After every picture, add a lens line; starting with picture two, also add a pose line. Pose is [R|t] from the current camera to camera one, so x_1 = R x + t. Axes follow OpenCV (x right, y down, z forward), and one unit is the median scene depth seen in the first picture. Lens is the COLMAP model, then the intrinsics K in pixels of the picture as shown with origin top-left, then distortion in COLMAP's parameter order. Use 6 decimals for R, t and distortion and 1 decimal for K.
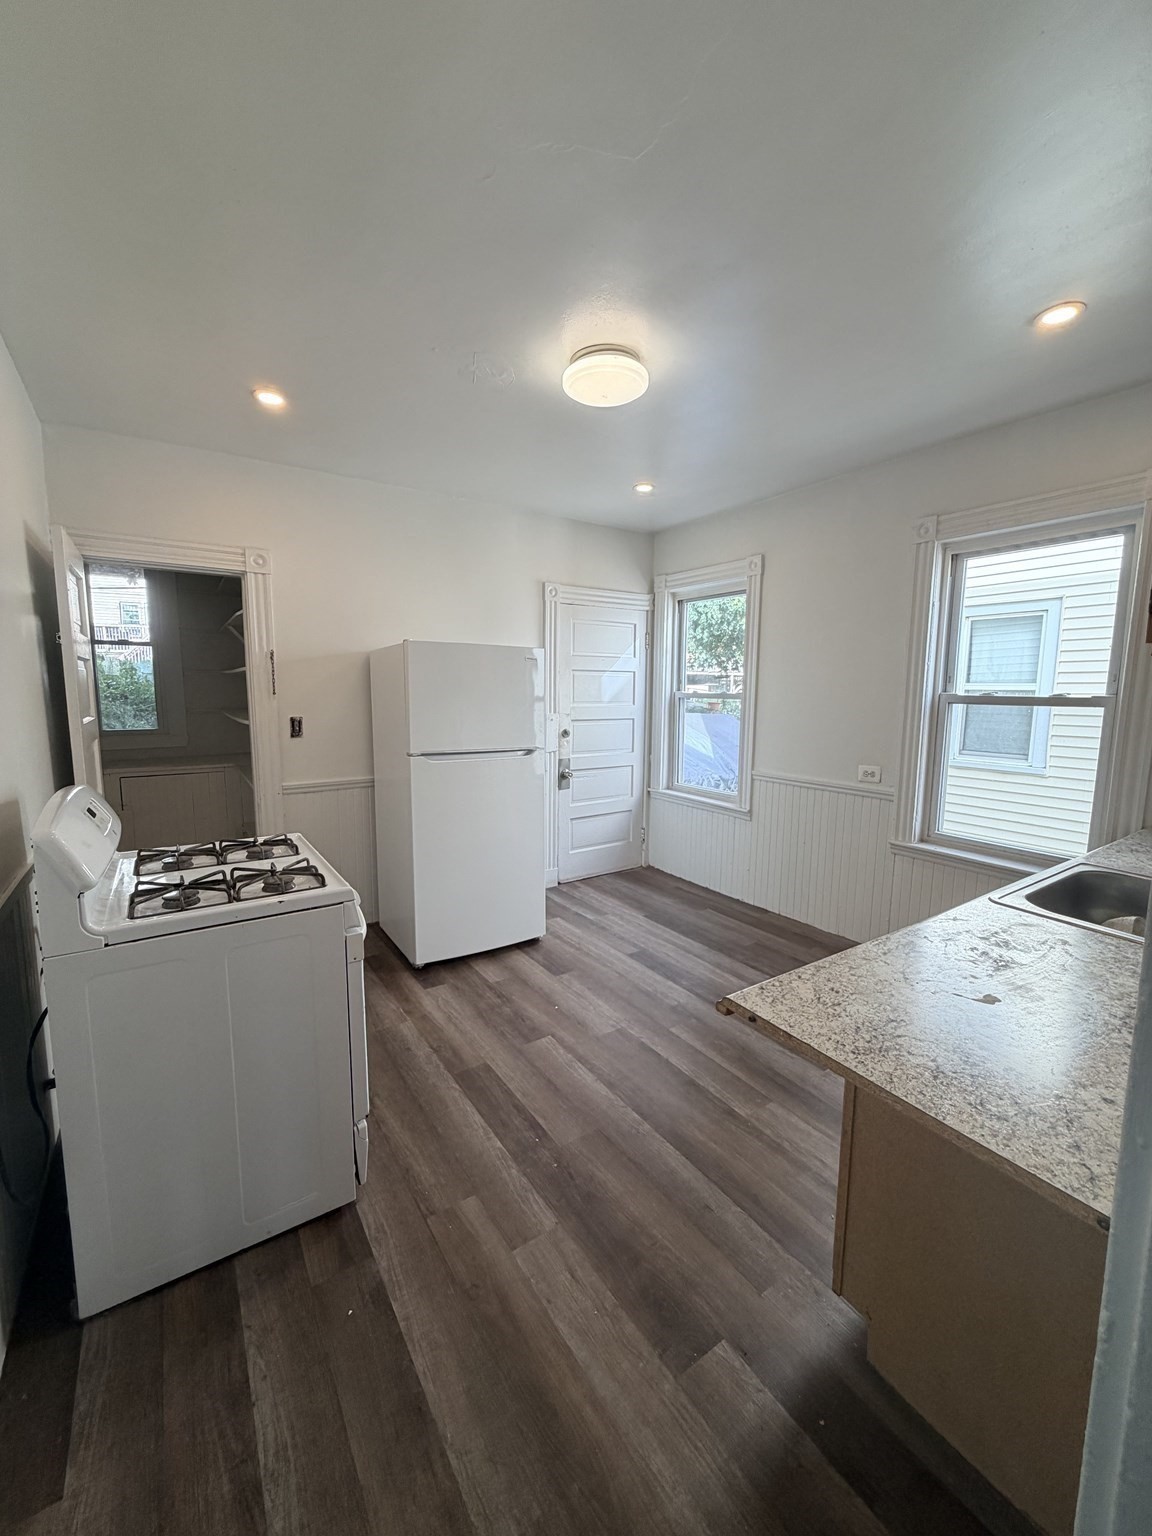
lens RADIAL K [[615.4, 0, 573.6], [0, 615.4, 763.4], [0, 0, 1]] dist [-0.001195, -0.000090]
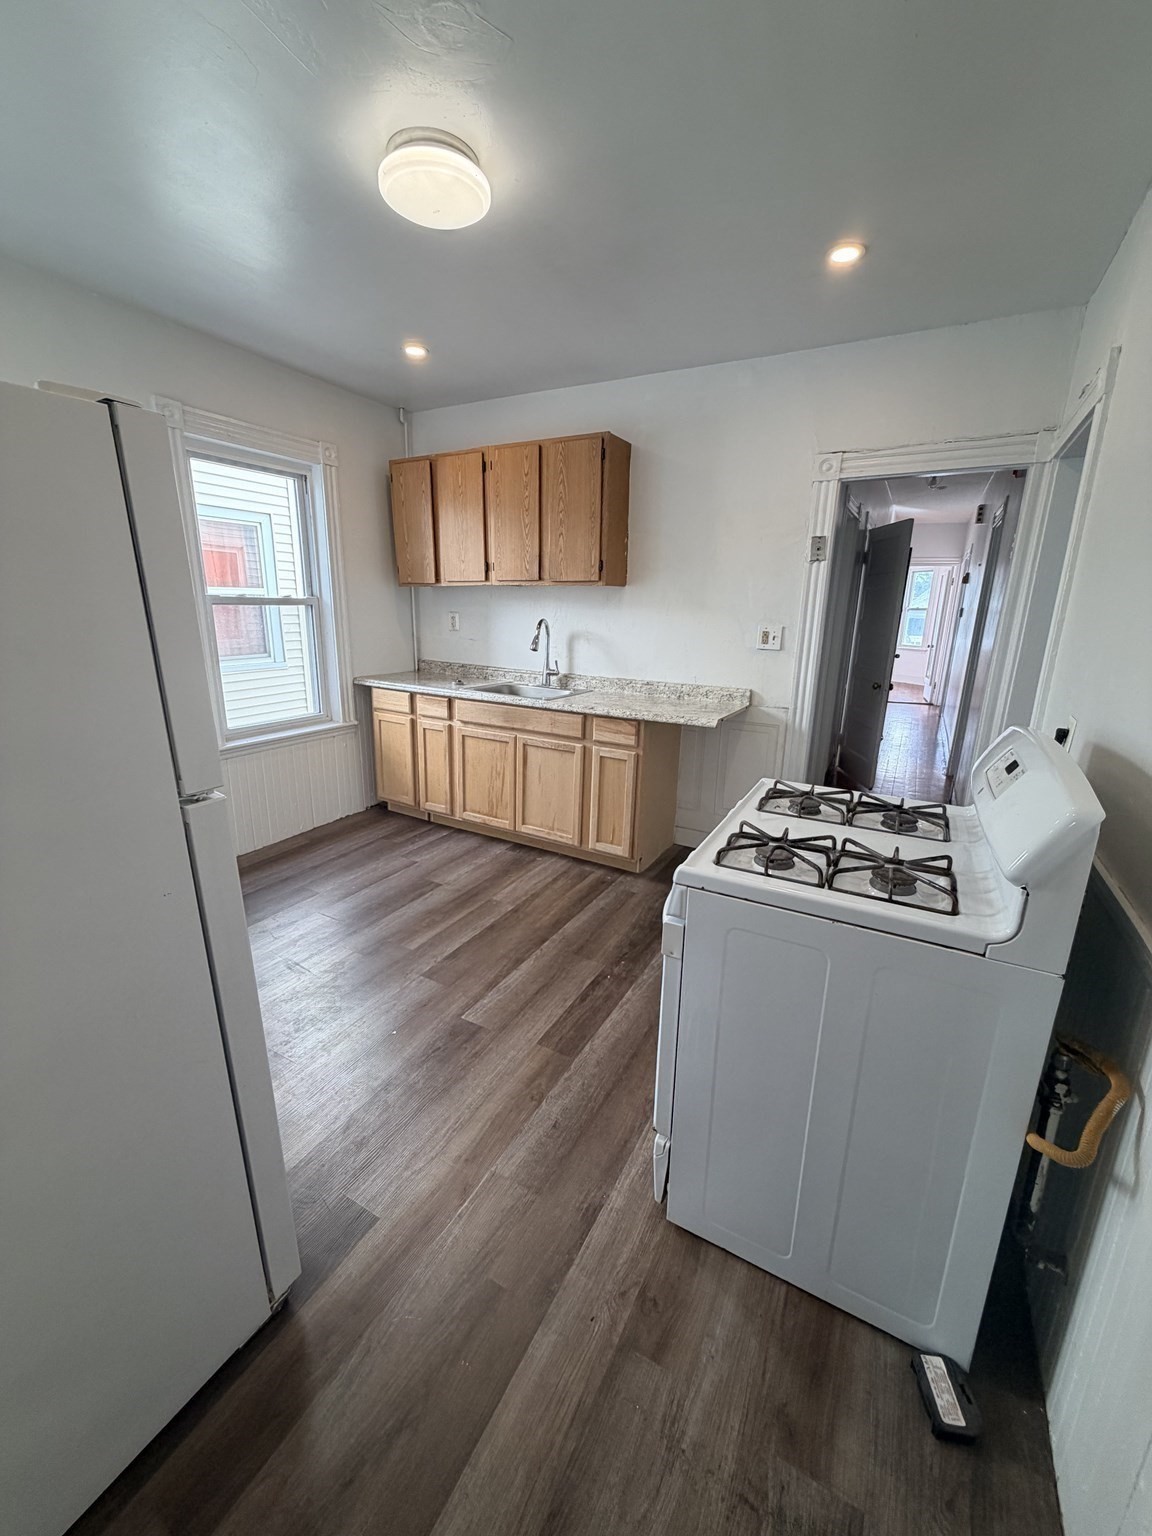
lens RADIAL K [[615.4, 0, 573.6], [0, 615.4, 763.4], [0, 0, 1]] dist [-0.001195, -0.000090]
pose [[-0.467411, -0.237854, 0.851442, -0.794384], [0.078695, 0.948107, 0.308058, -0.145640], [-0.880531, 0.210994, -0.424438, 1.218586]]
